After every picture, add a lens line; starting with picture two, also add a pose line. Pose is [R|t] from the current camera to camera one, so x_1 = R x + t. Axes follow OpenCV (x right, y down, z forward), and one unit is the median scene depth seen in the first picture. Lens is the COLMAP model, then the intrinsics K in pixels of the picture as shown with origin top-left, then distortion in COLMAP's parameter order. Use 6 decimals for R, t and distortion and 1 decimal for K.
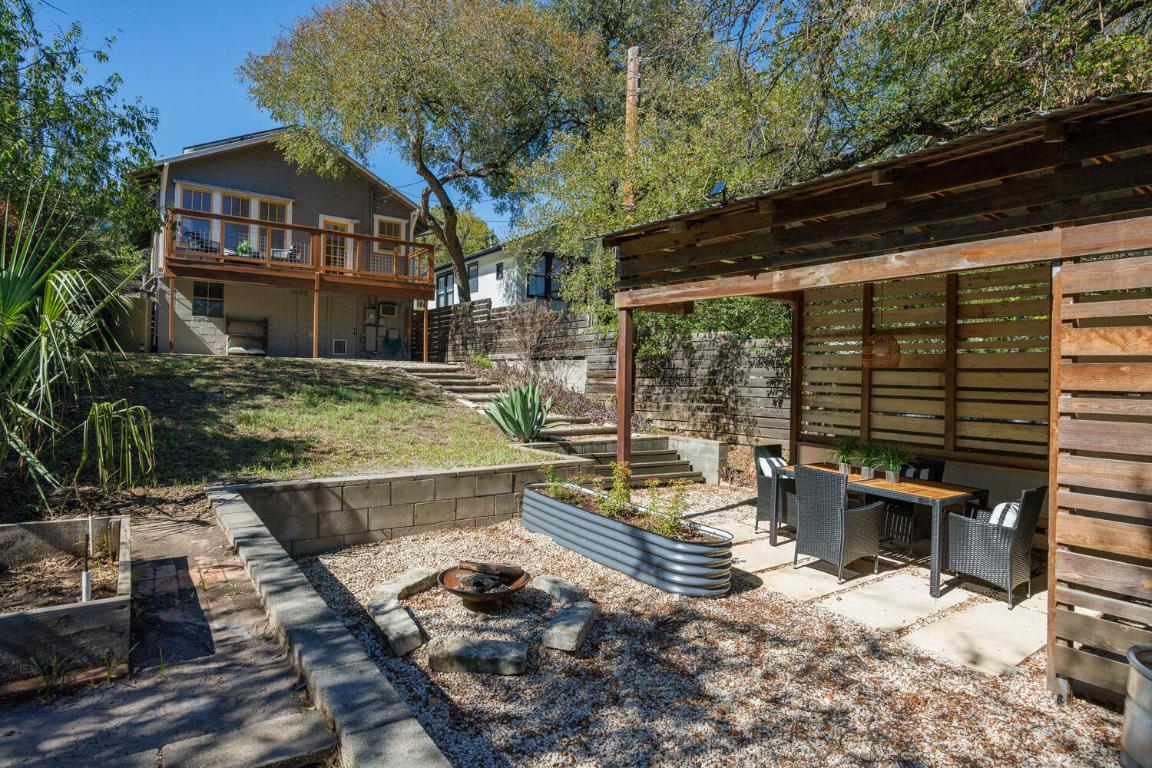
lens RADIAL K [[617.2, 0, 576.8], [0, 617.2, 380.3], [0, 0, 1]] dist [-0.000248, -0.000655]
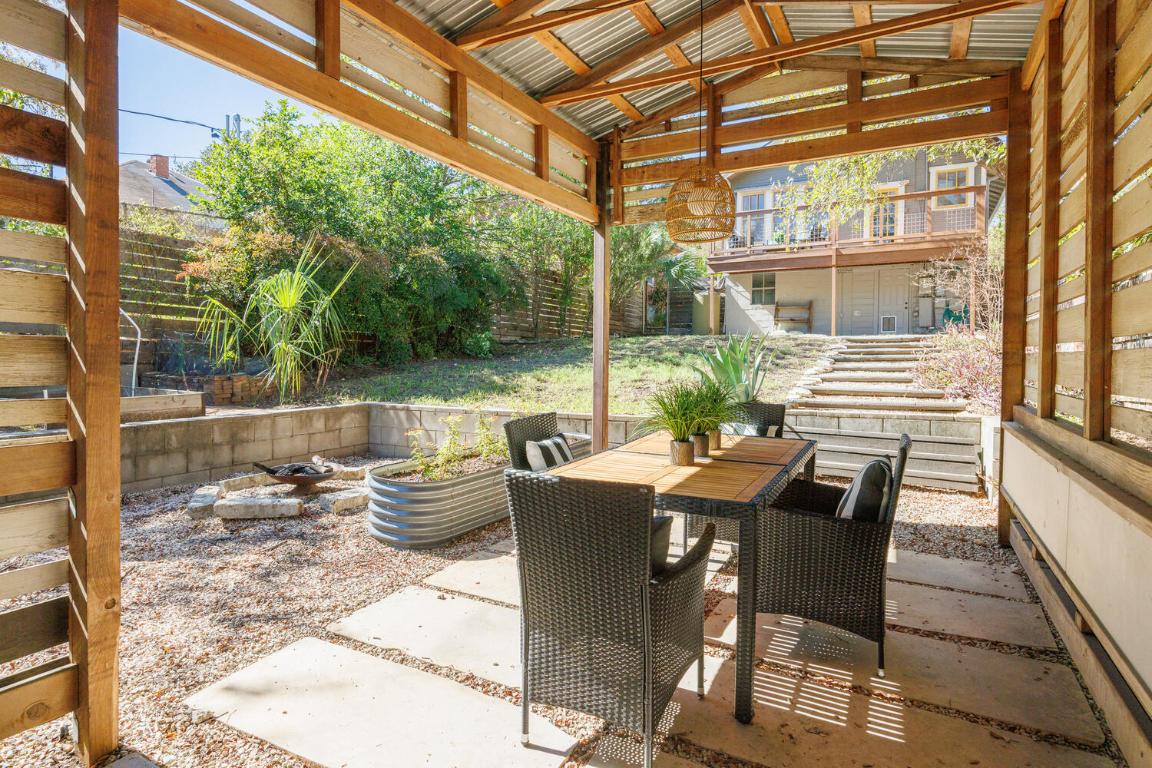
lens RADIAL K [[617.2, 0, 576.5], [0, 617.2, 378.4], [0, 0, 1]] dist [-0.000248, -0.000655]
pose [[0.431983, 0.001903, -0.901880, 0.314878], [0.001593, 0.999995, 0.002873, 0.032996], [0.901880, -0.002678, 0.431978, 0.242981]]
